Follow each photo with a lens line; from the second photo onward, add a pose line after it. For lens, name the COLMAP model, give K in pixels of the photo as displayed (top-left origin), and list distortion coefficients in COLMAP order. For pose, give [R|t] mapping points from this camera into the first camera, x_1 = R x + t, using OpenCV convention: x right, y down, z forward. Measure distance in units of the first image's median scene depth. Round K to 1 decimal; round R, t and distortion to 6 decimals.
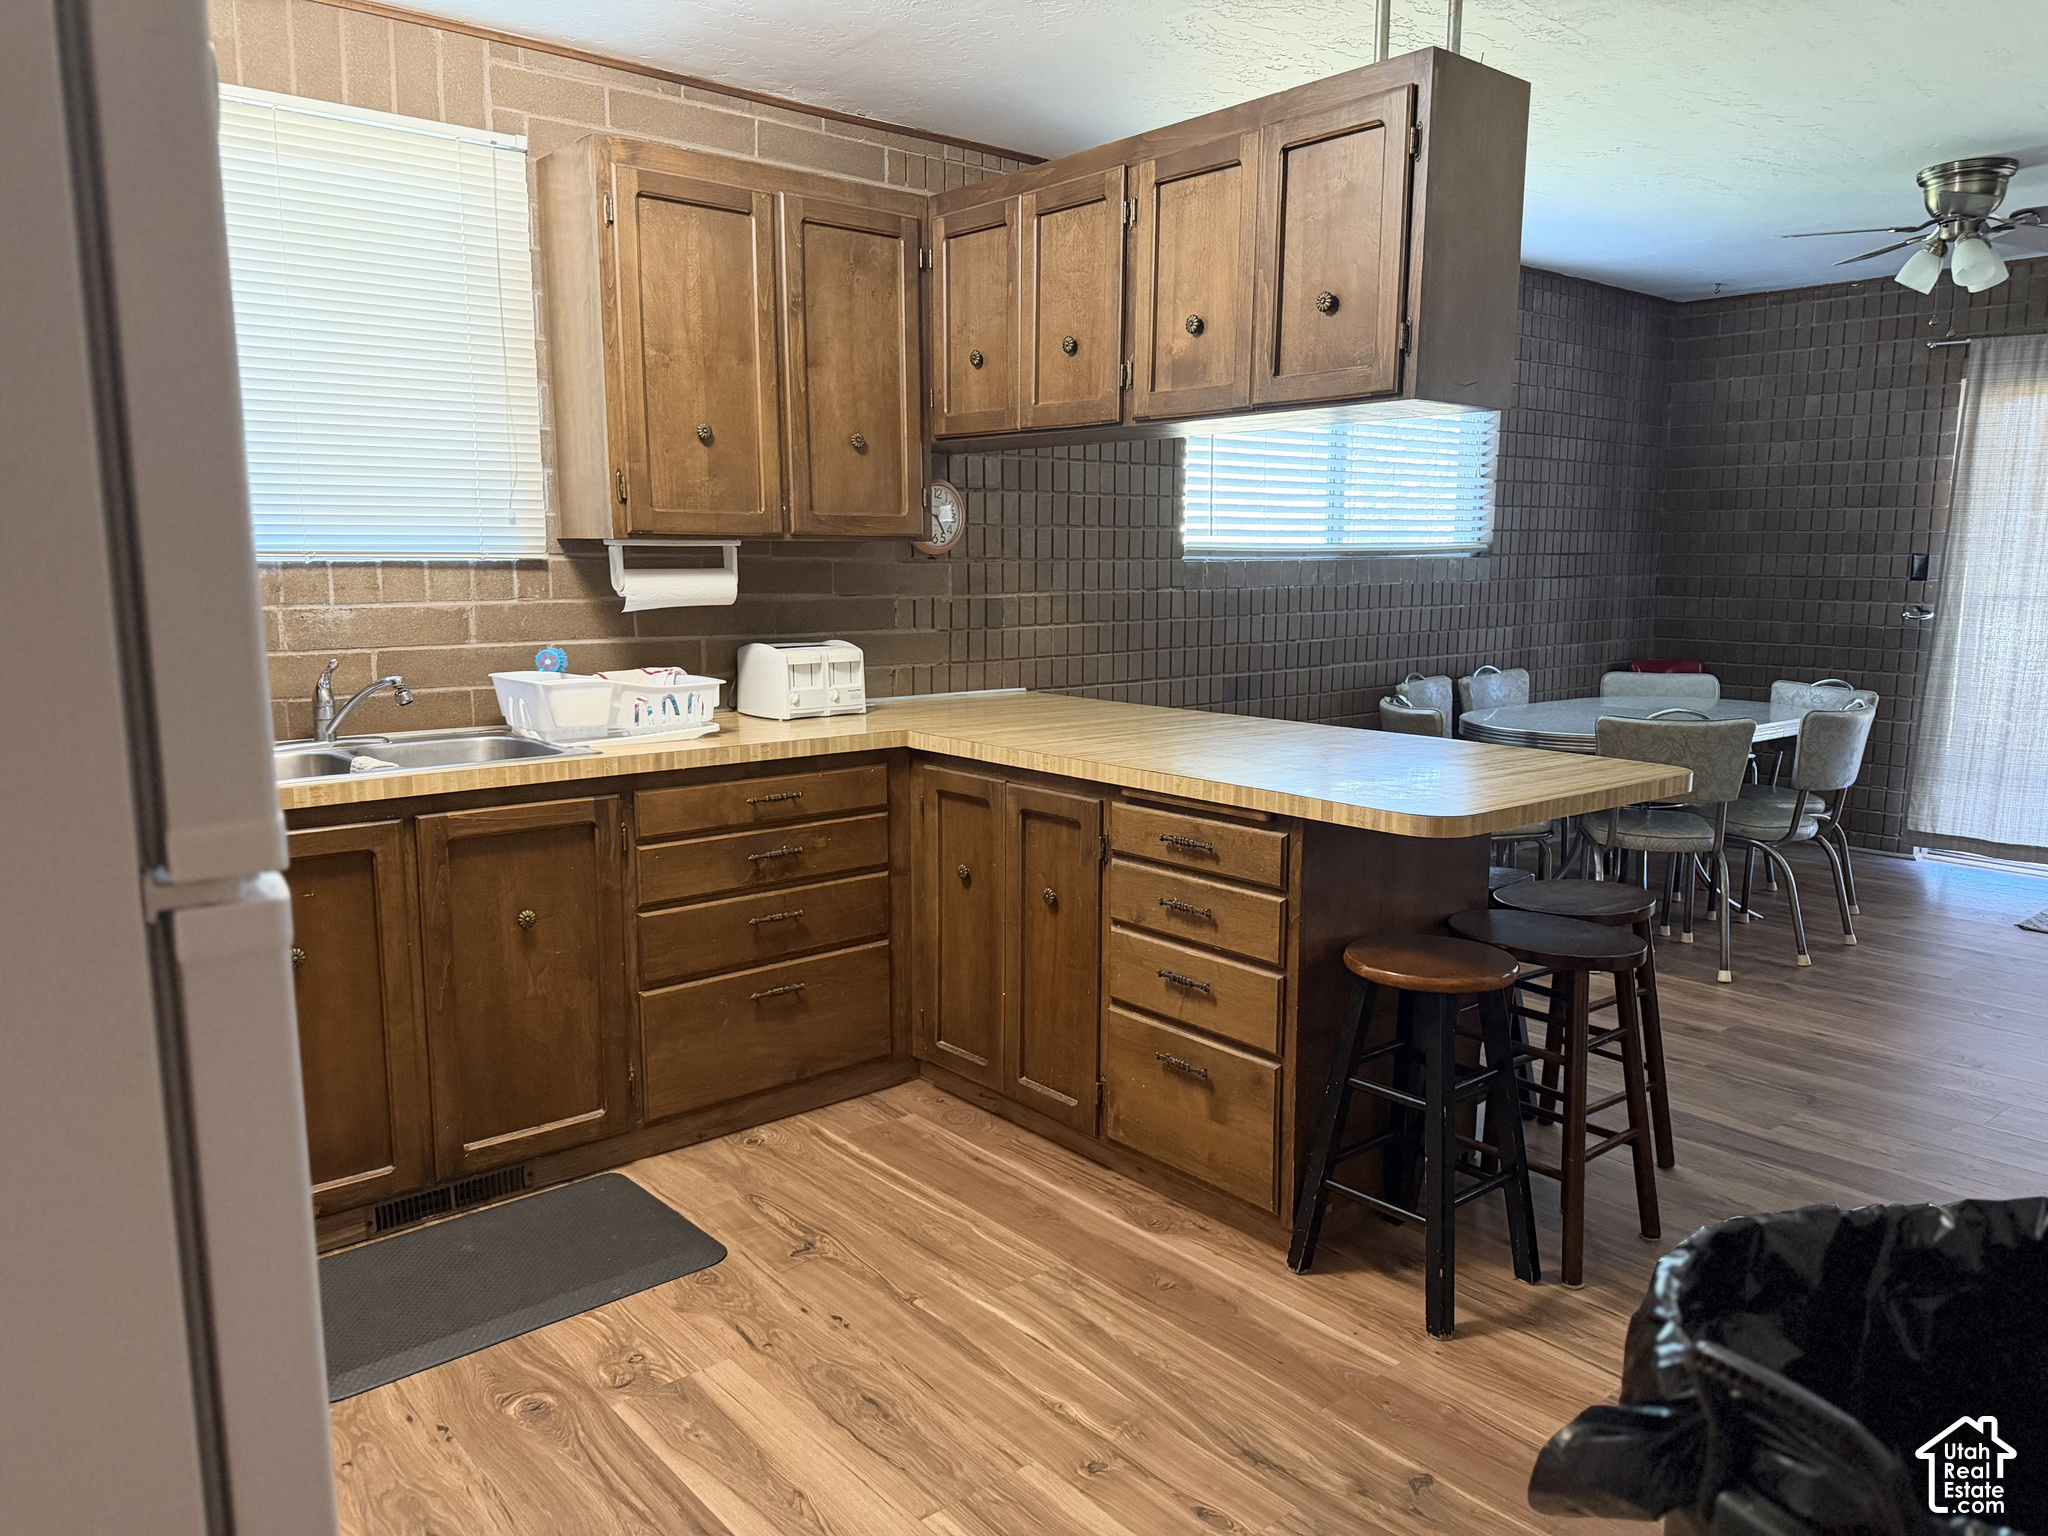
lens RADIAL K [[1436.0, 0, 1029.3], [0, 1436.0, 757.4], [0, 0, 1]] dist [0.036089, -0.041271]
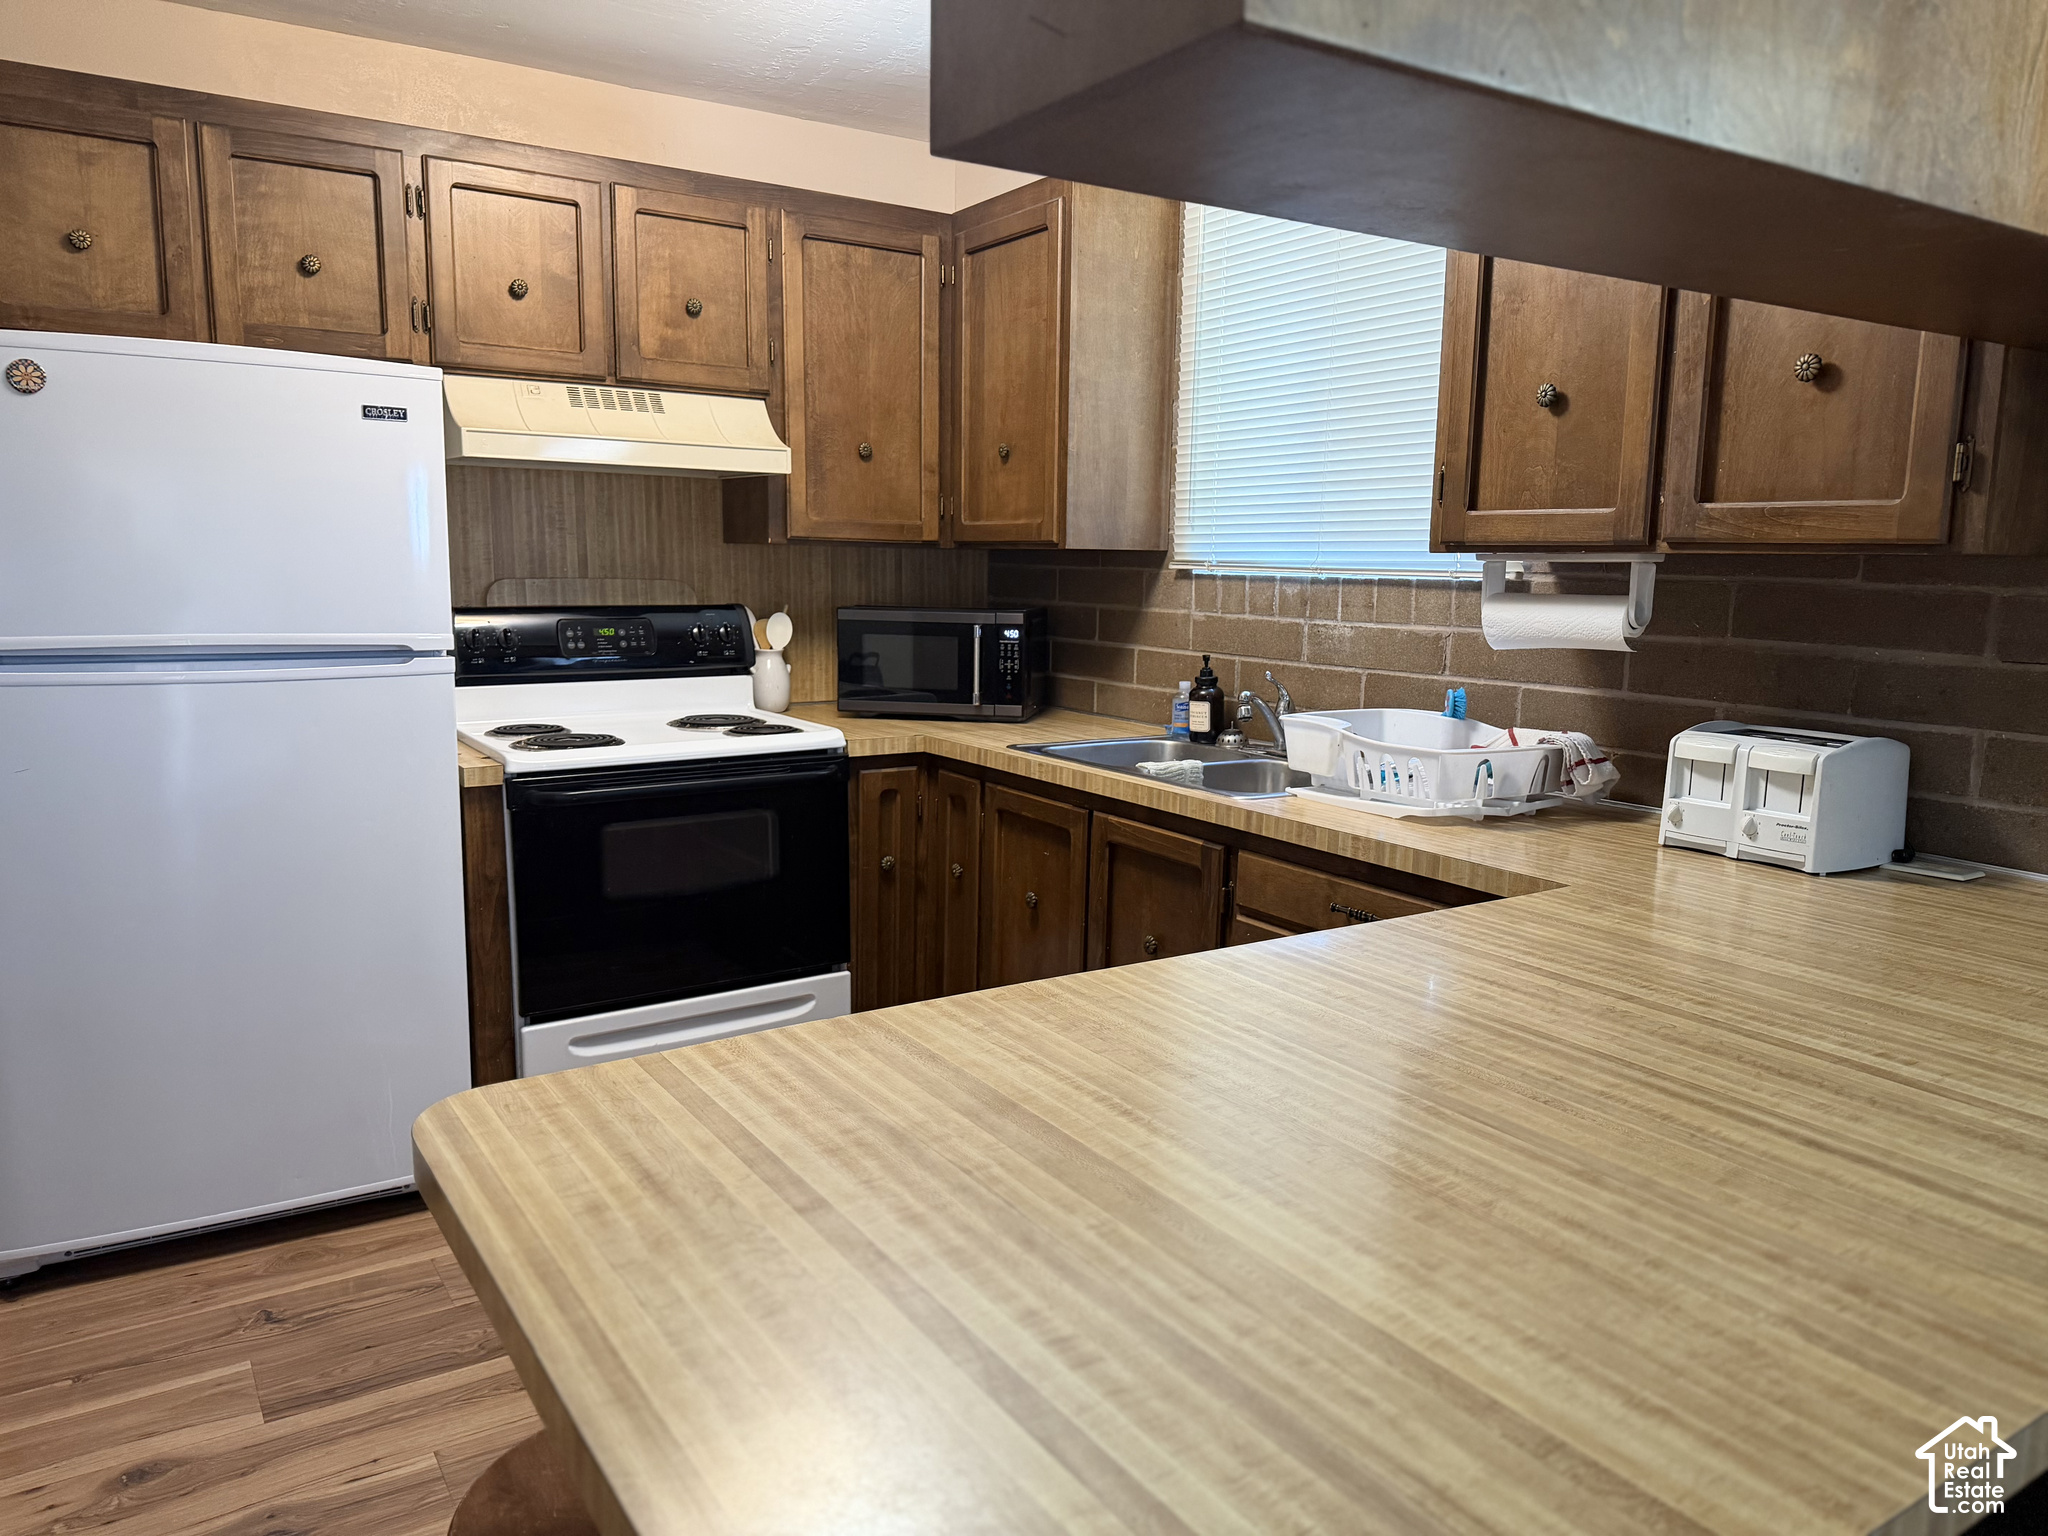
lens RADIAL K [[1436.0, 0, 1008.0], [0, 1436.0, 777.1], [0, 0, 1]] dist [0.036089, -0.041271]
pose [[-0.139532, 0.147639, -0.979149, 0.513414], [-0.150717, 0.974135, 0.168361, -0.126757], [0.978680, 0.171066, -0.113671, 0.860906]]
